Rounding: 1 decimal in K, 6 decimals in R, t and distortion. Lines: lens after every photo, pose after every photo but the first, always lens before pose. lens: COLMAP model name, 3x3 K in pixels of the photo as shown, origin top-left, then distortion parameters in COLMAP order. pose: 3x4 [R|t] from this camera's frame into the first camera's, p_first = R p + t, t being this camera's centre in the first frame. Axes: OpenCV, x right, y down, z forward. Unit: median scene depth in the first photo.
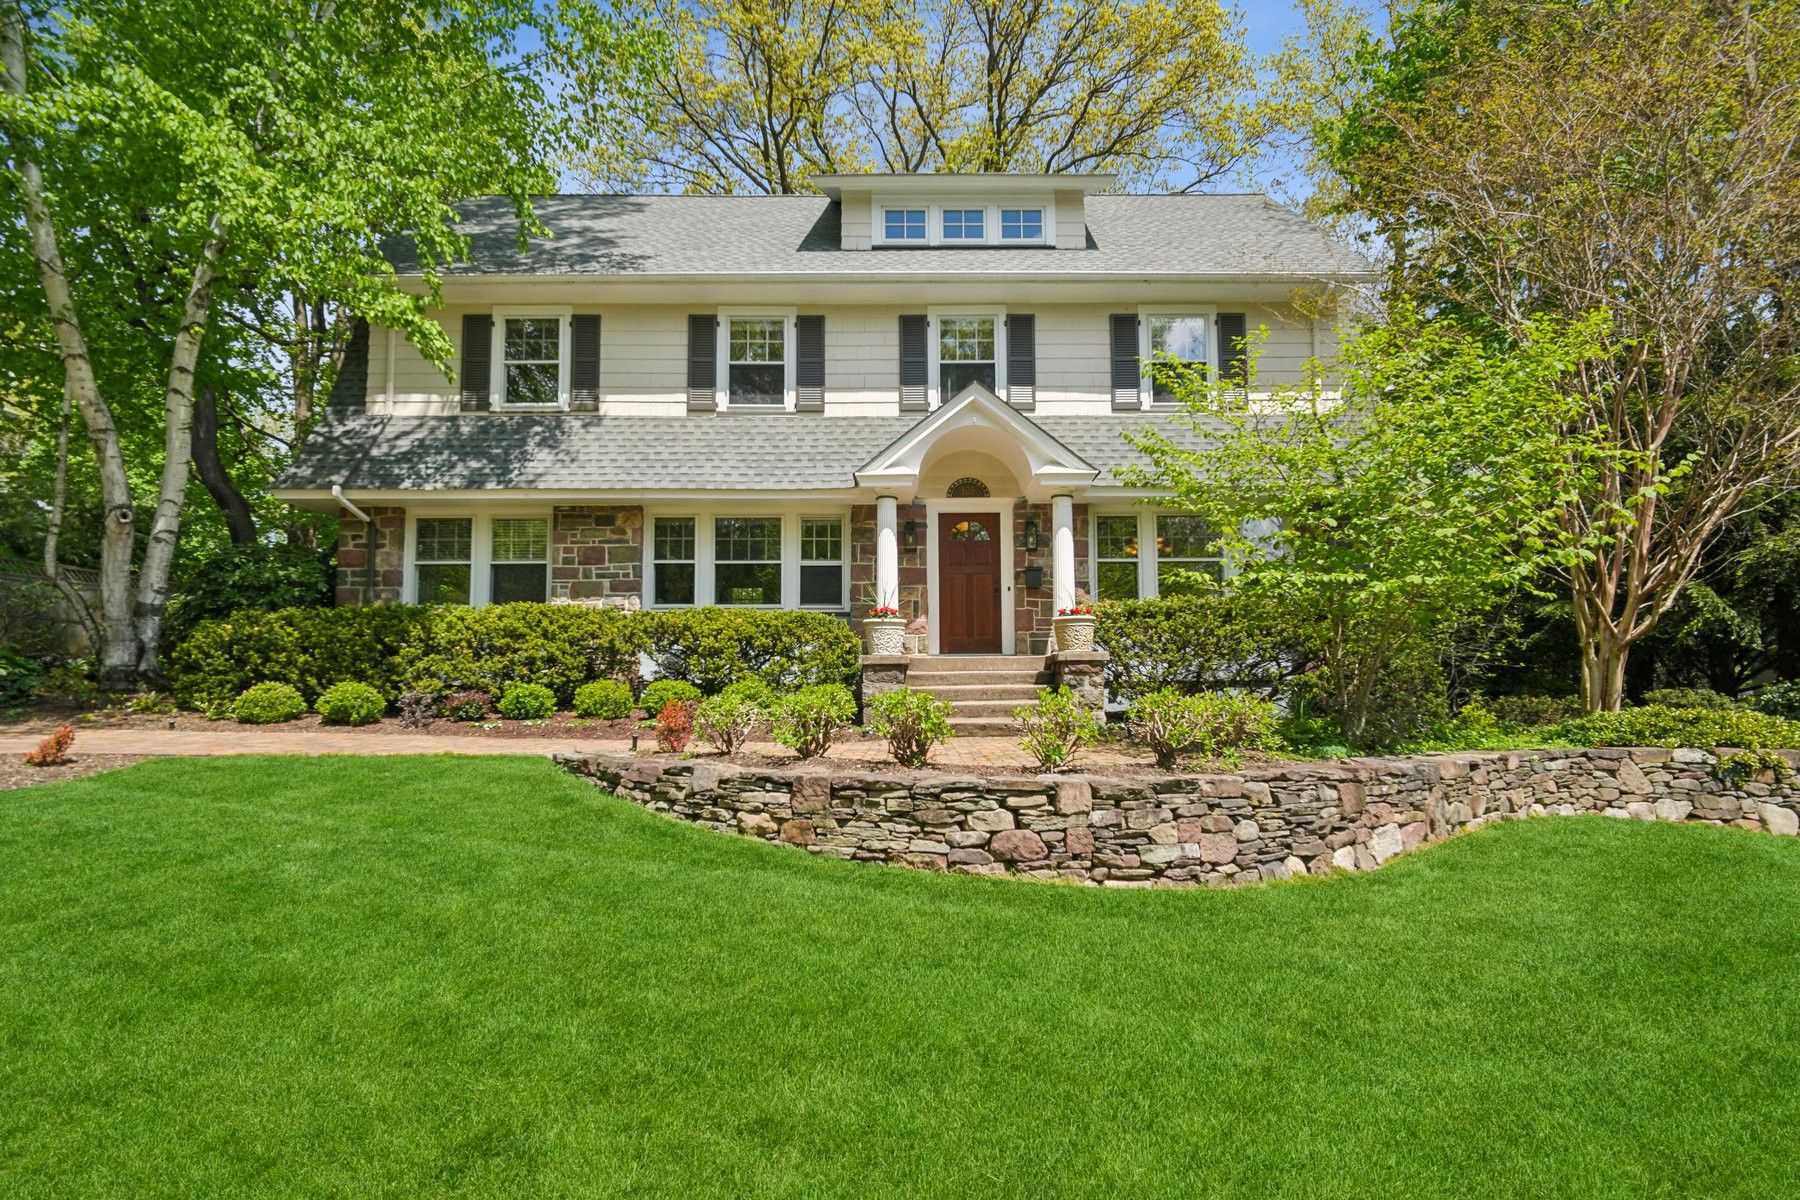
lens RADIAL K [[865.9, 0, 898.1], [0, 865.9, 601.7], [0, 0, 1]] dist [-0.003531, -0.000870]
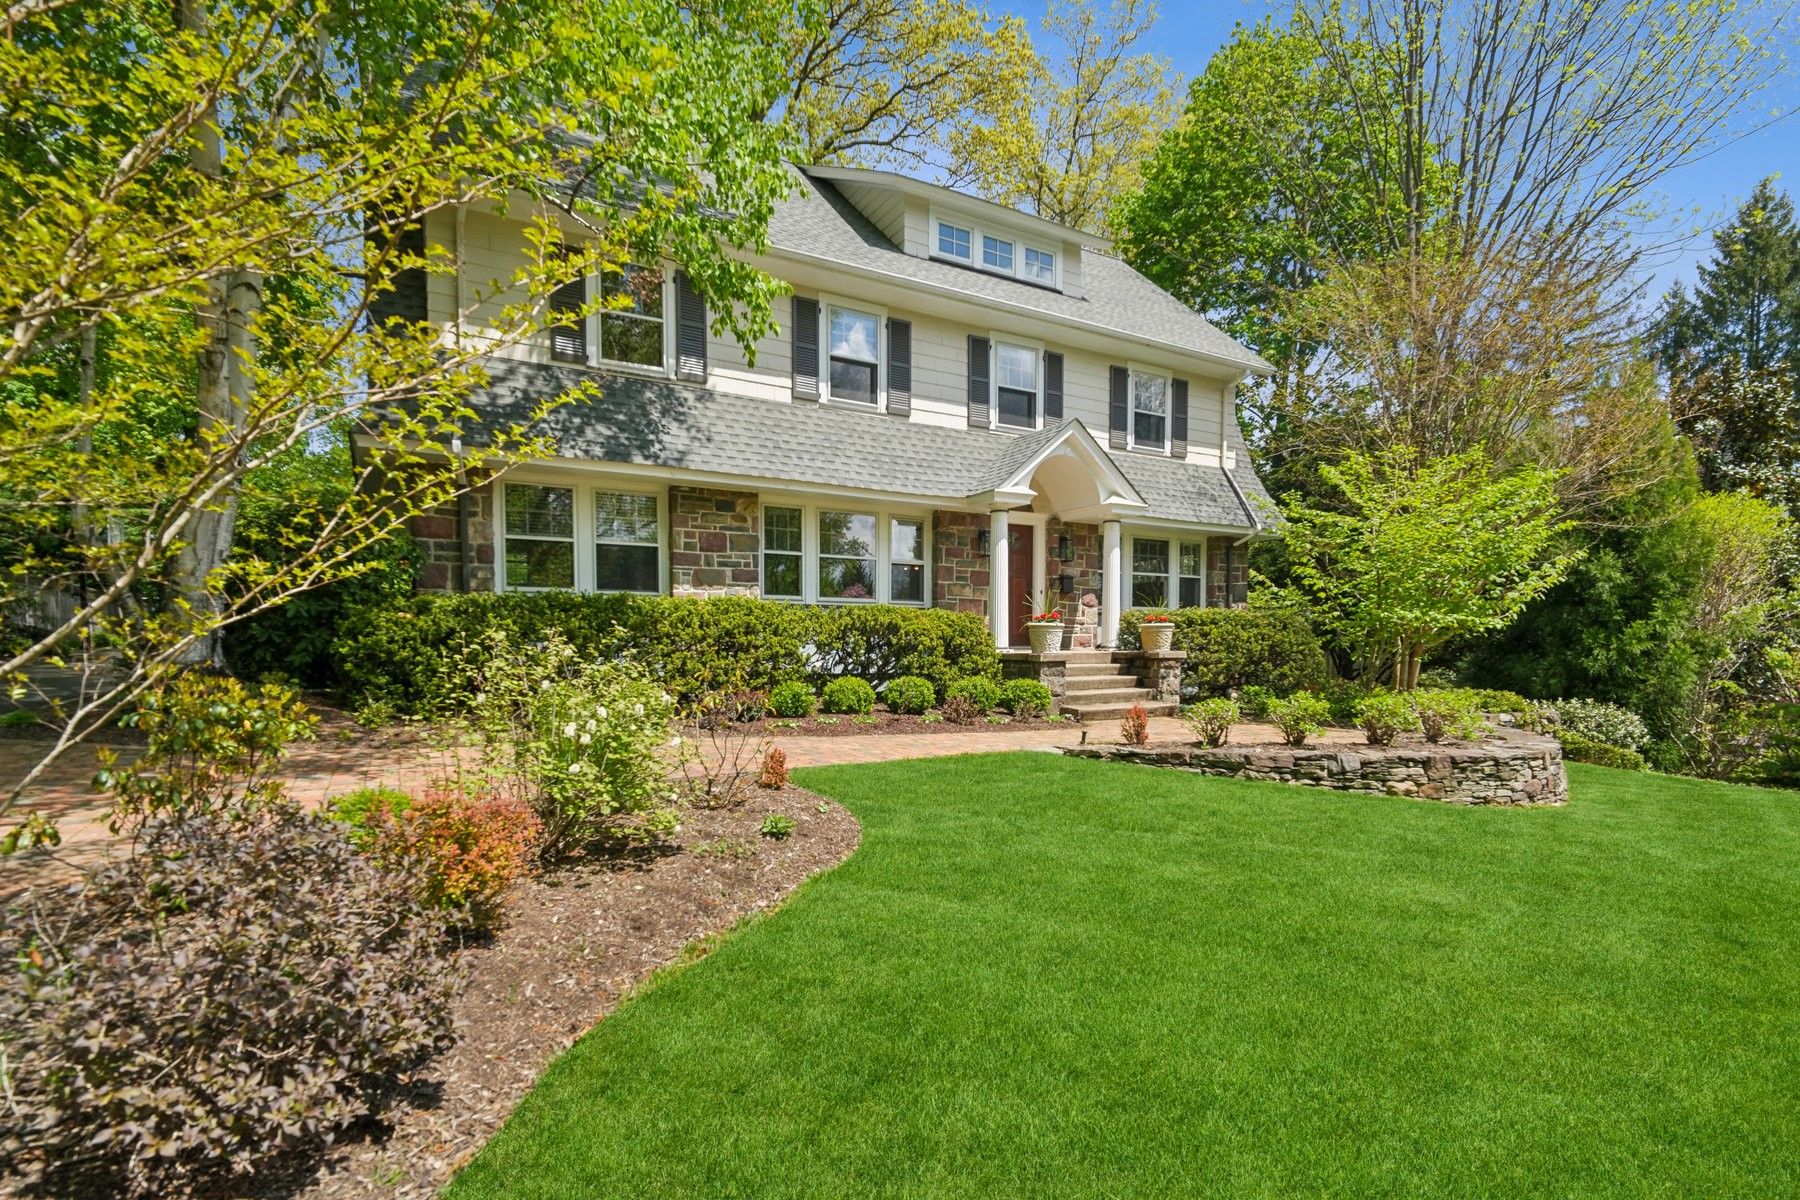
lens RADIAL K [[840.0, 0, 897.3], [0, 840.0, 698.4], [0, 0, 1]] dist [-0.023054, -0.000209]
pose [[0.877902, -0.020721, 0.478392, -0.615793], [-0.050678, 0.989431, 0.135857, -0.018347], [-0.476151, -0.143513, 0.867574, 0.073130]]
